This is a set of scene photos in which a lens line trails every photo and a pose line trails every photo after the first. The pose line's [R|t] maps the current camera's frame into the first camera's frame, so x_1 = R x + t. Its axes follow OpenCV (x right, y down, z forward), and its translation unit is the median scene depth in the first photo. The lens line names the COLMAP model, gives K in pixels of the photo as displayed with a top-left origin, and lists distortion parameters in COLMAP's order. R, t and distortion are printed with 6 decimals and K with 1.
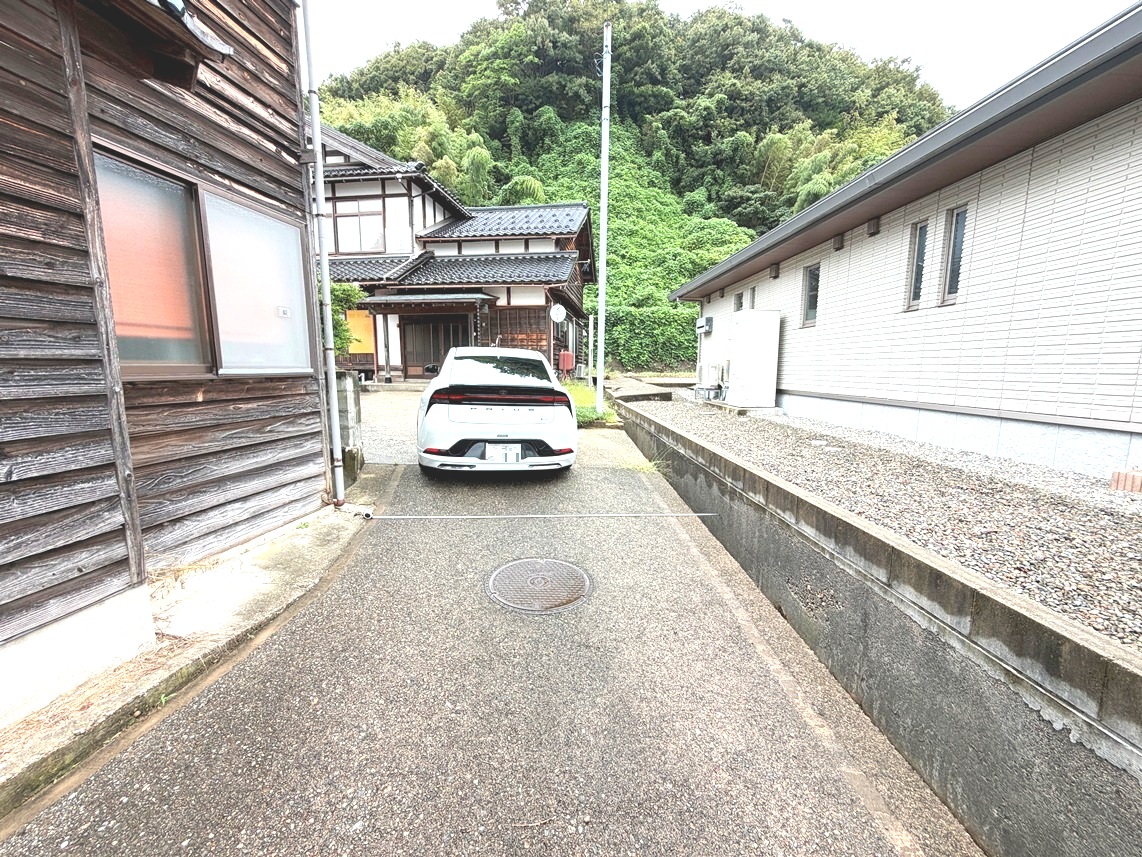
lens RADIAL K [[455.8, 0, 568.3], [0, 455.8, 429.1], [0, 0, 1]] dist [-0.000875, 0.000307]
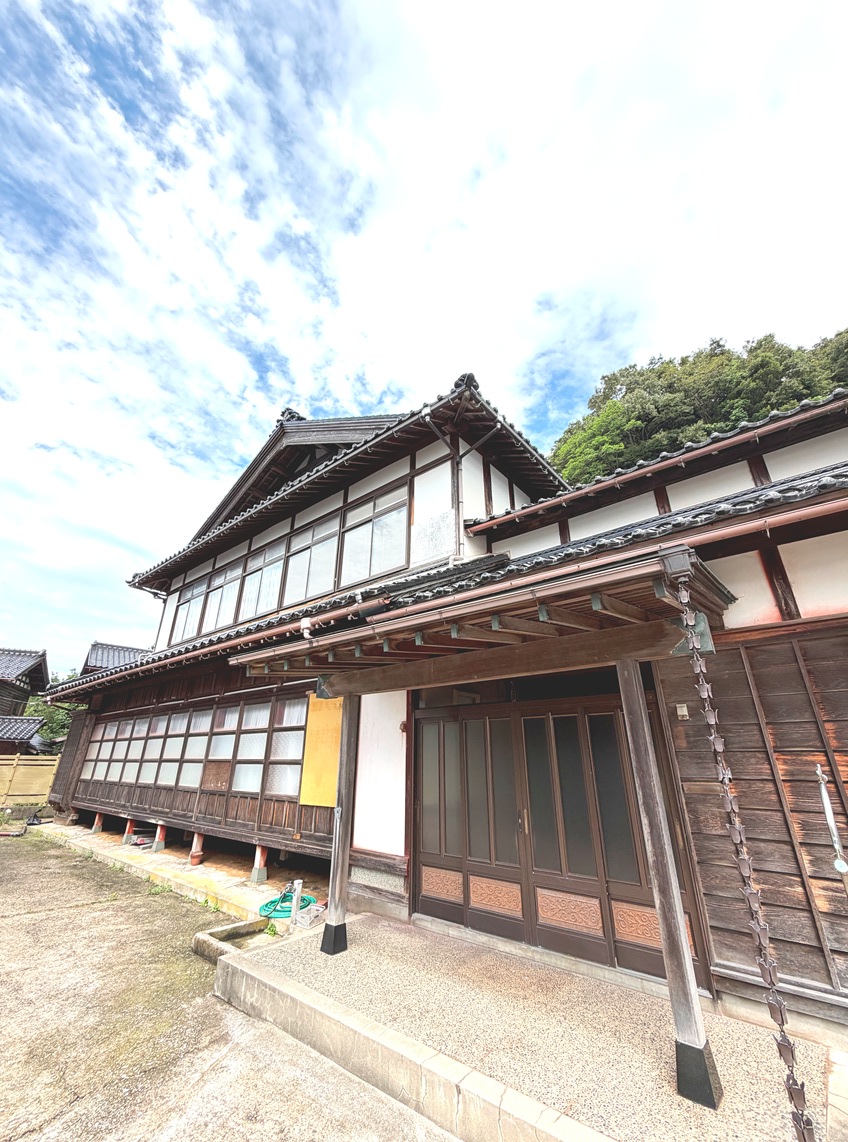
lens RADIAL K [[455.8, 0, 420.3], [0, 455.8, 569.0], [0, 0, 1]] dist [-0.000875, 0.000307]
pose [[0.848396, -0.203522, -0.488675, -0.050487], [-0.076746, 0.866097, -0.493950, -0.048923], [0.523769, 0.456569, 0.719174, 0.213576]]
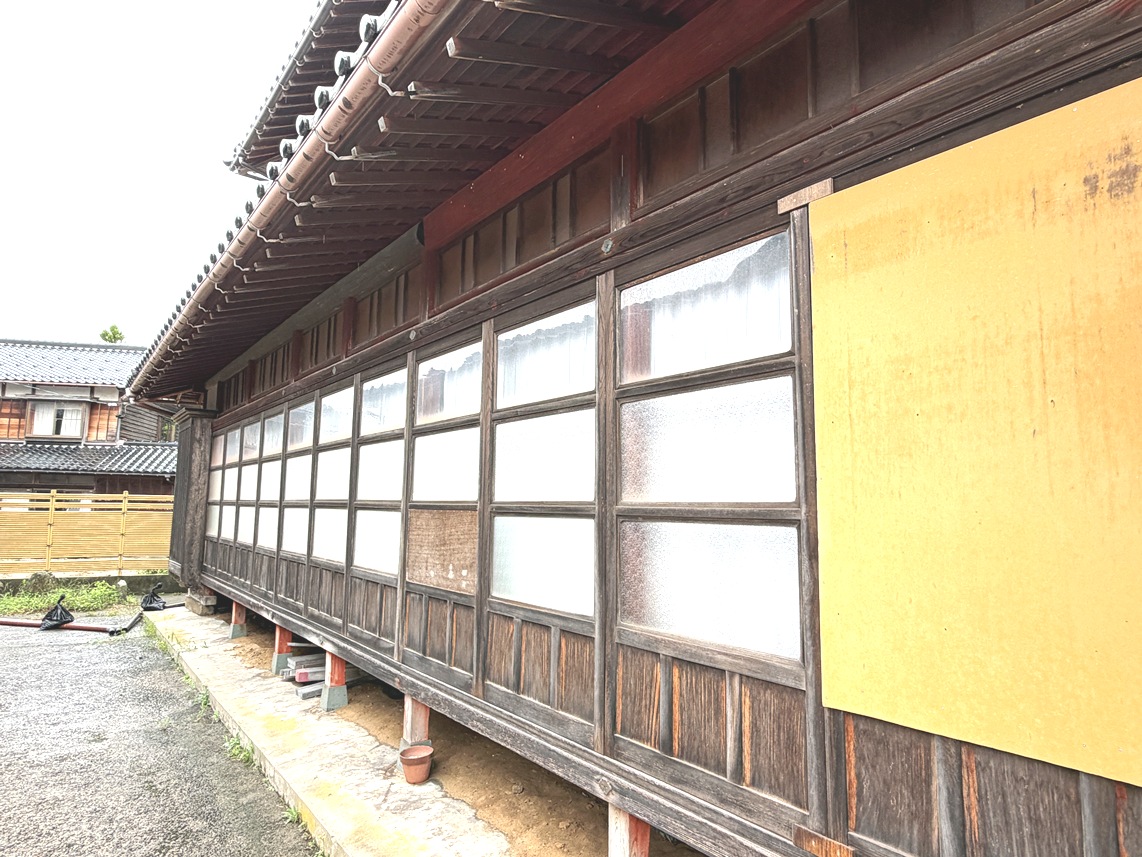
lens RADIAL K [[697.3, 0, 576.3], [0, 697.3, 431.8], [0, 0, 1]] dist [-0.000584, 0.001485]
pose [[0.713885, -0.067651, -0.696987, -0.133342], [-0.103335, 0.974249, -0.200403, -0.057818], [0.692596, 0.215088, 0.688511, 0.274960]]
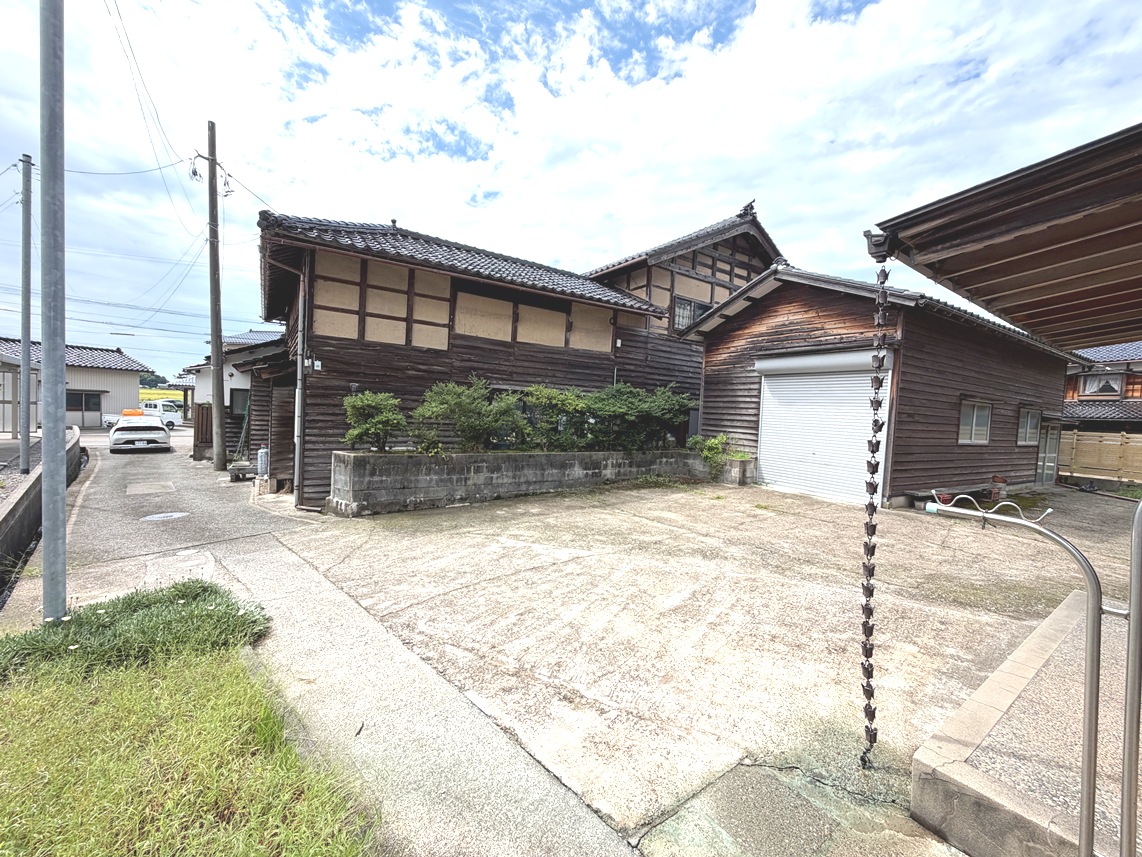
lens RADIAL K [[455.8, 0, 572.8], [0, 455.8, 423.6], [0, 0, 1]] dist [-0.000875, 0.000307]
pose [[-0.725966, -0.019212, -0.687462, 0.003948], [-0.143075, 0.981958, 0.123646, -0.056586], [0.672684, 0.188121, -0.715617, 0.272965]]
